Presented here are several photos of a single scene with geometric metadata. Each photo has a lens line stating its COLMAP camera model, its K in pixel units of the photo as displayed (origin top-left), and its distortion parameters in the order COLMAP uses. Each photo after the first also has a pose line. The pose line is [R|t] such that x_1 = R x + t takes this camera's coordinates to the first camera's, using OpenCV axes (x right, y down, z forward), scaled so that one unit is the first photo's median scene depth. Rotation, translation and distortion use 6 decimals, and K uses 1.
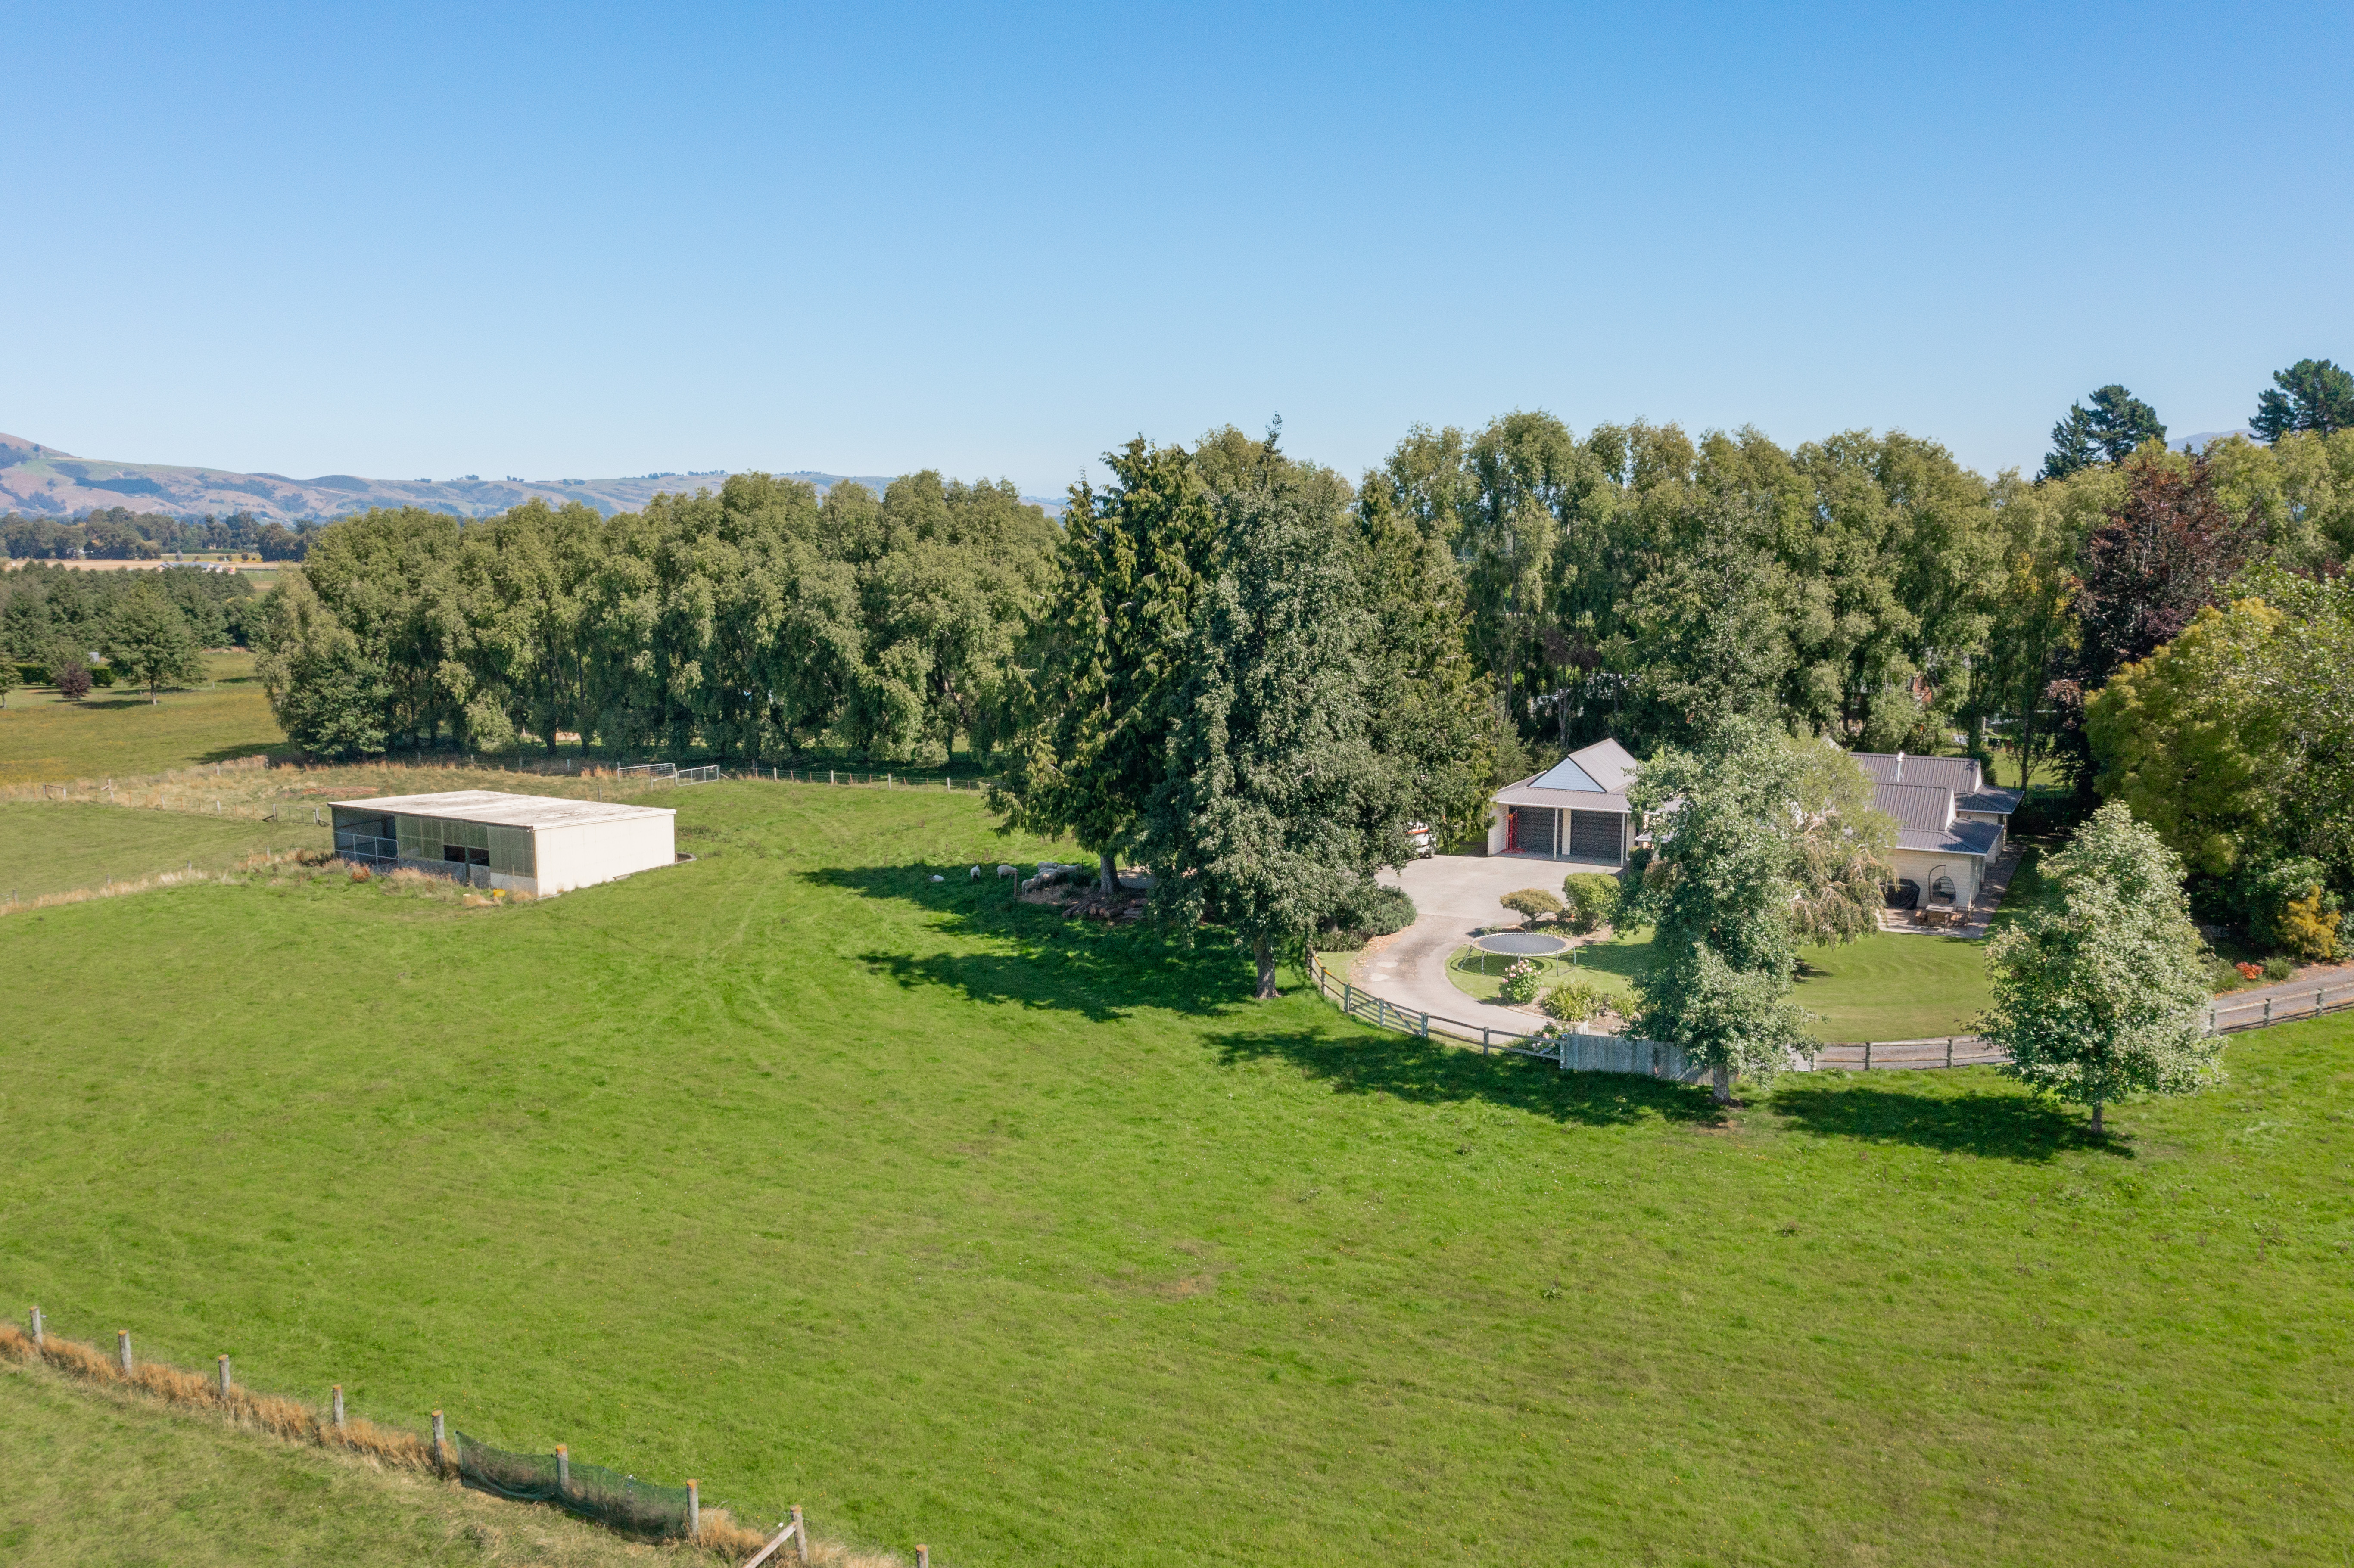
lens RADIAL K [[1823.5, 0, 1177.0], [0, 1823.5, 784.0], [0, 0, 1]] dist [-0.010875, 0.006267]
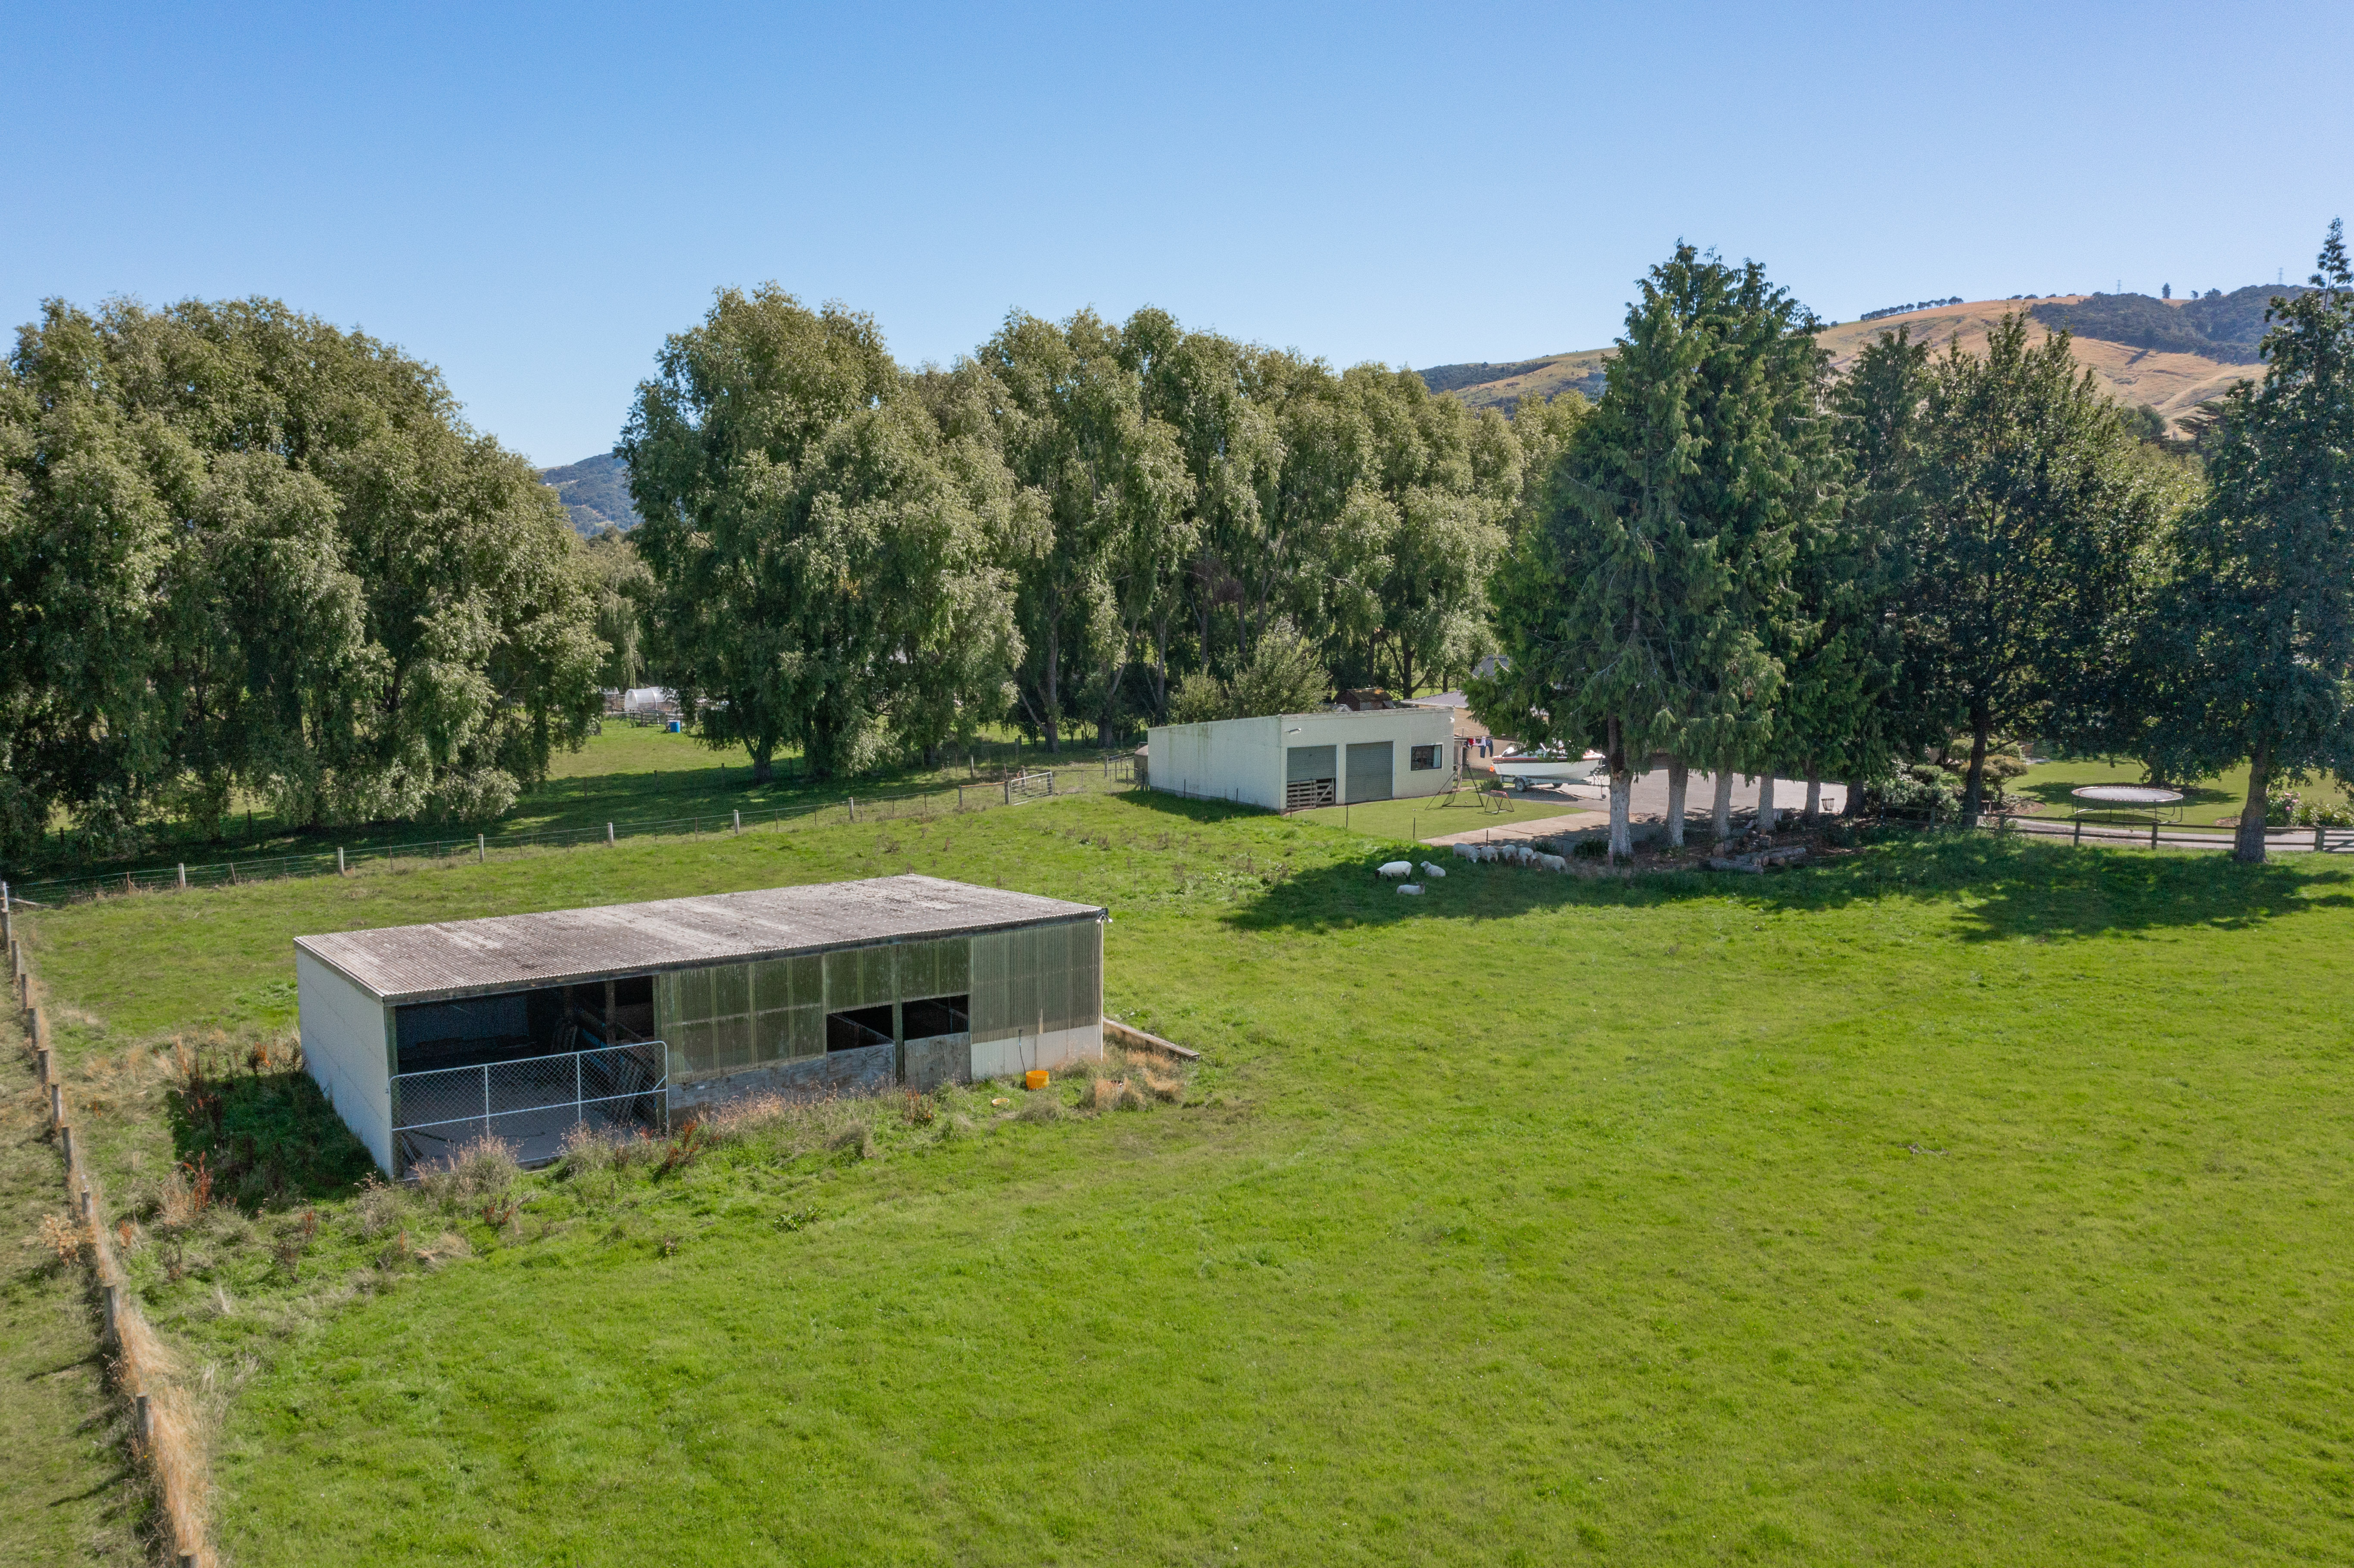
lens RADIAL K [[1910.1, 0, 1177.0], [0, 1910.1, 784.0], [0, 0, 1]] dist [-0.057682, 0.092055]
pose [[0.442059, -0.104963, 0.890824, -0.692938], [0.126454, 0.990504, 0.053958, -0.029907], [-0.888028, 0.088795, 0.451134, 0.667814]]
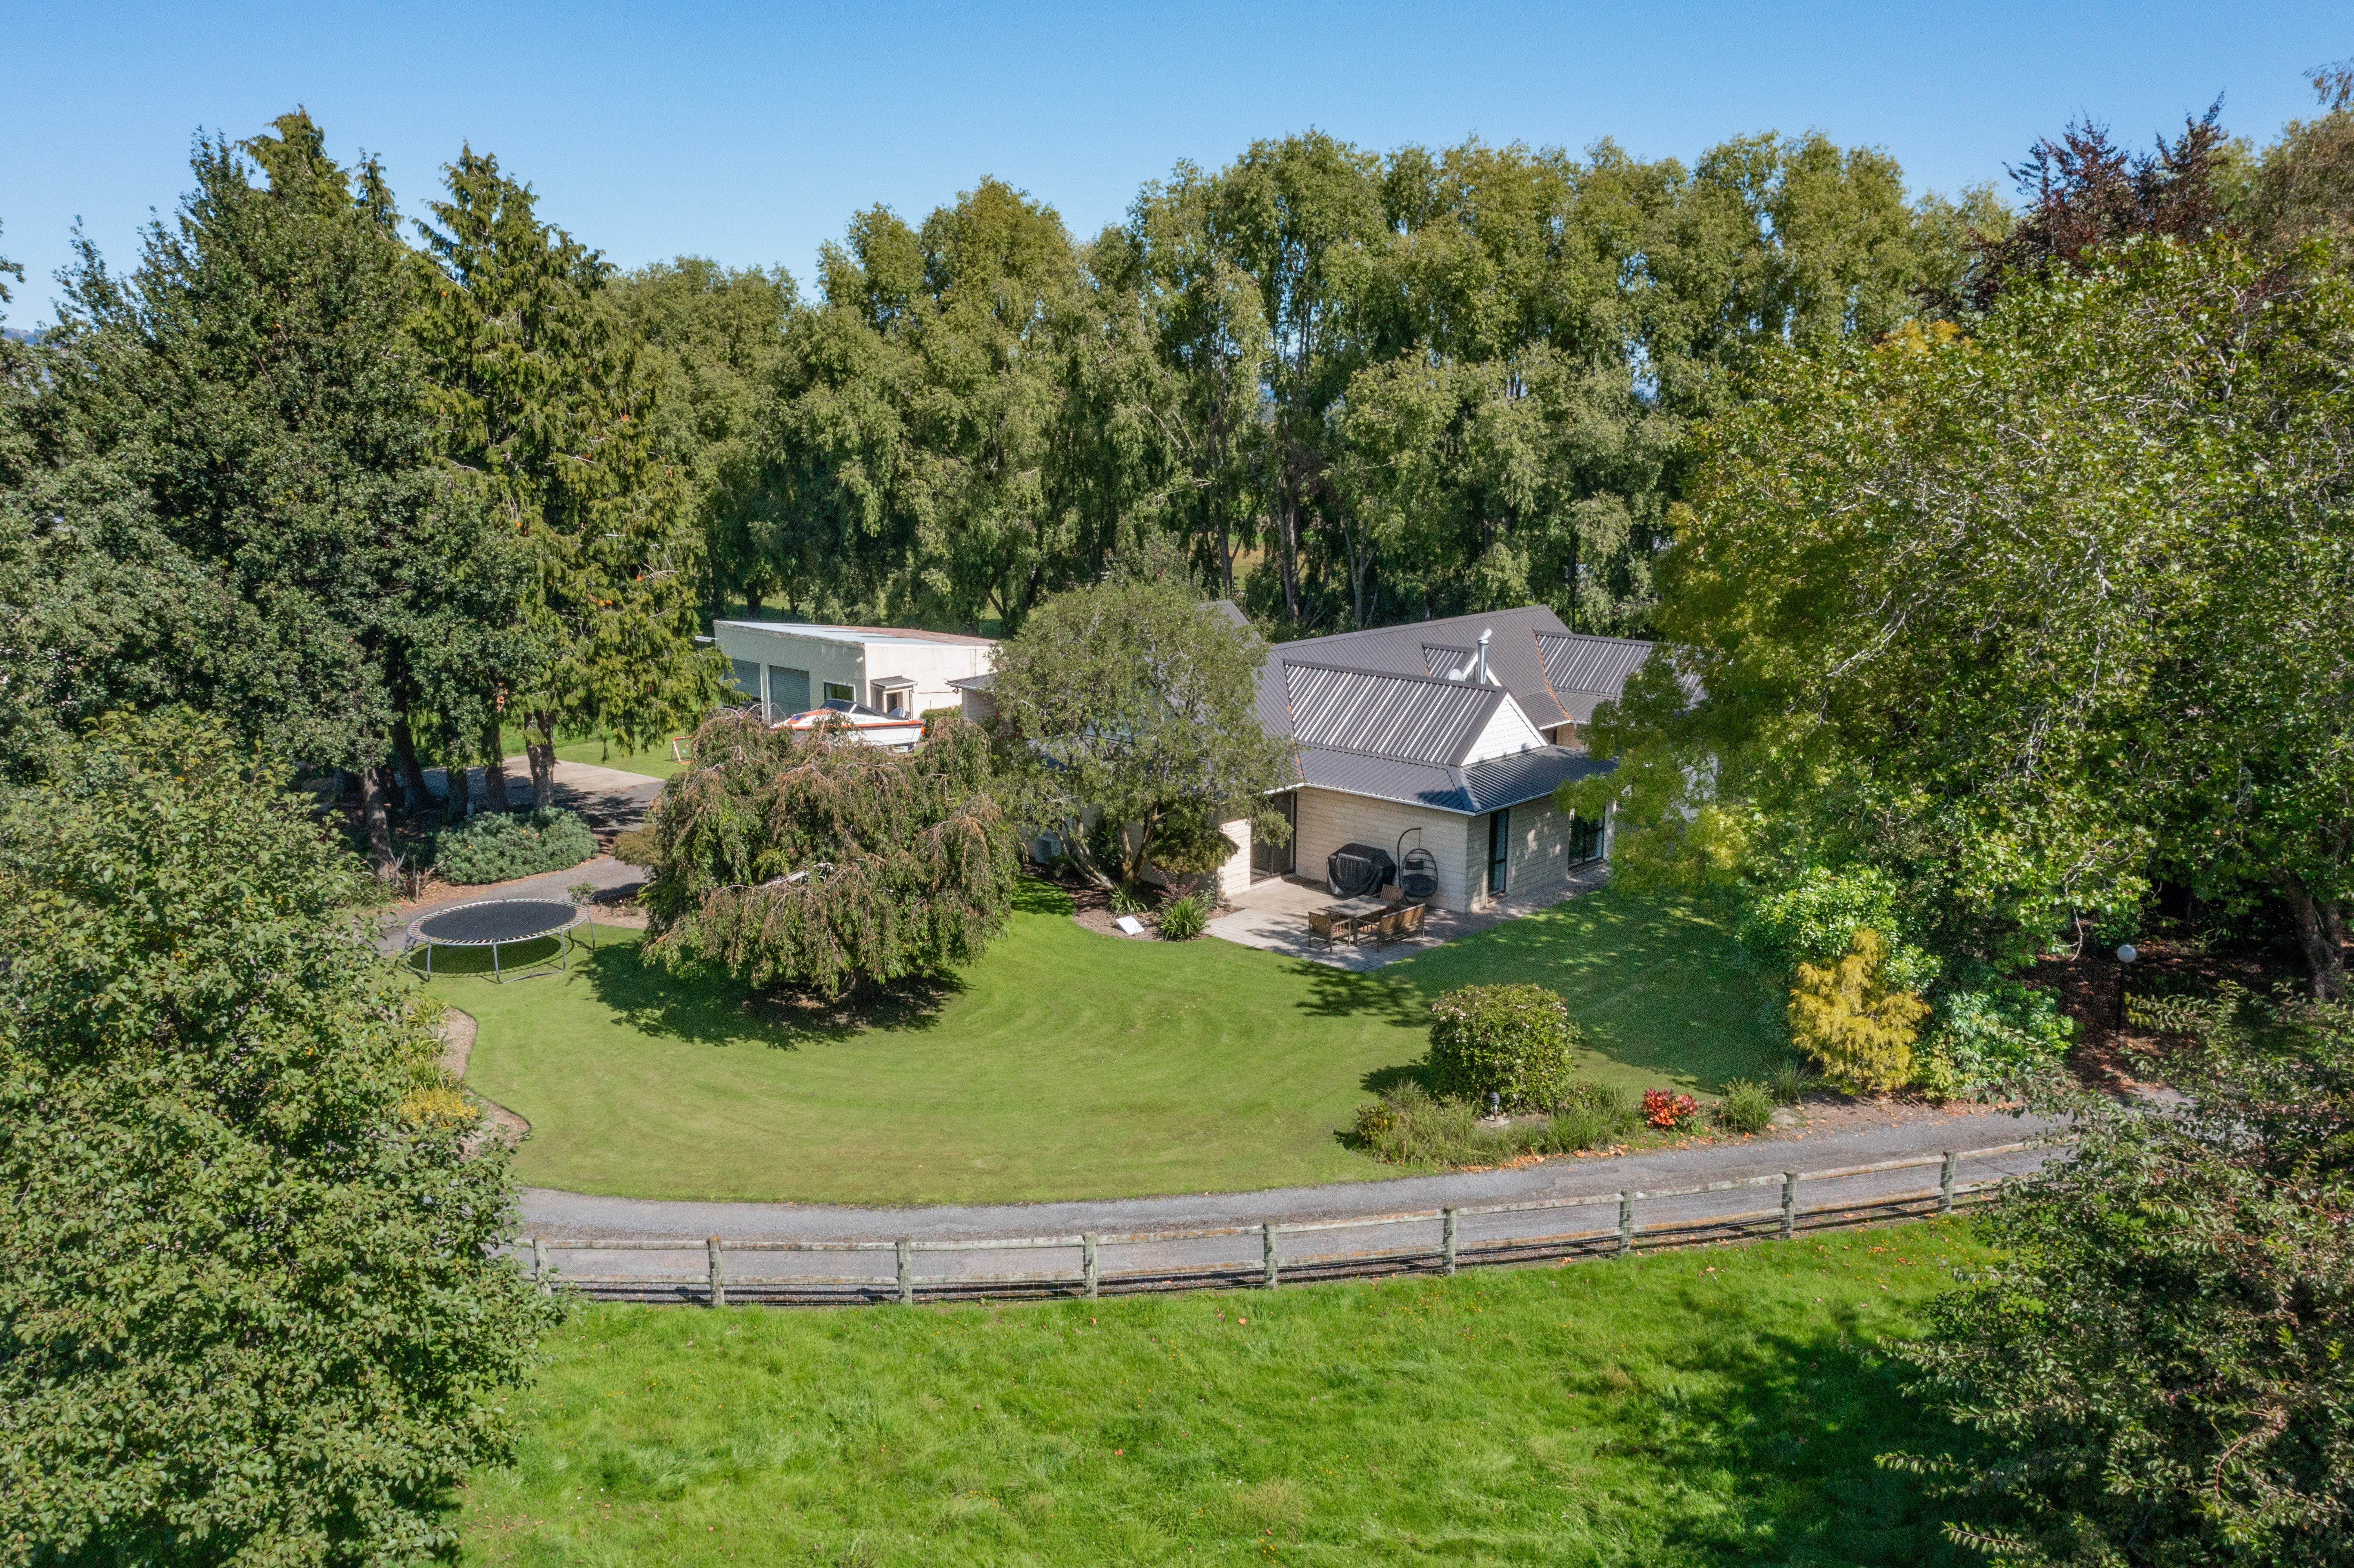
lens RADIAL K [[1804.5, 0, 1177.0], [0, 1804.5, 784.0], [0, 0, 1]] dist [-0.011985, -0.004039]
pose [[0.964481, 0.054401, -0.258489, 0.375829], [-0.038535, 0.997071, 0.066057, -0.002403], [0.261325, -0.053750, 0.963753, 0.343859]]
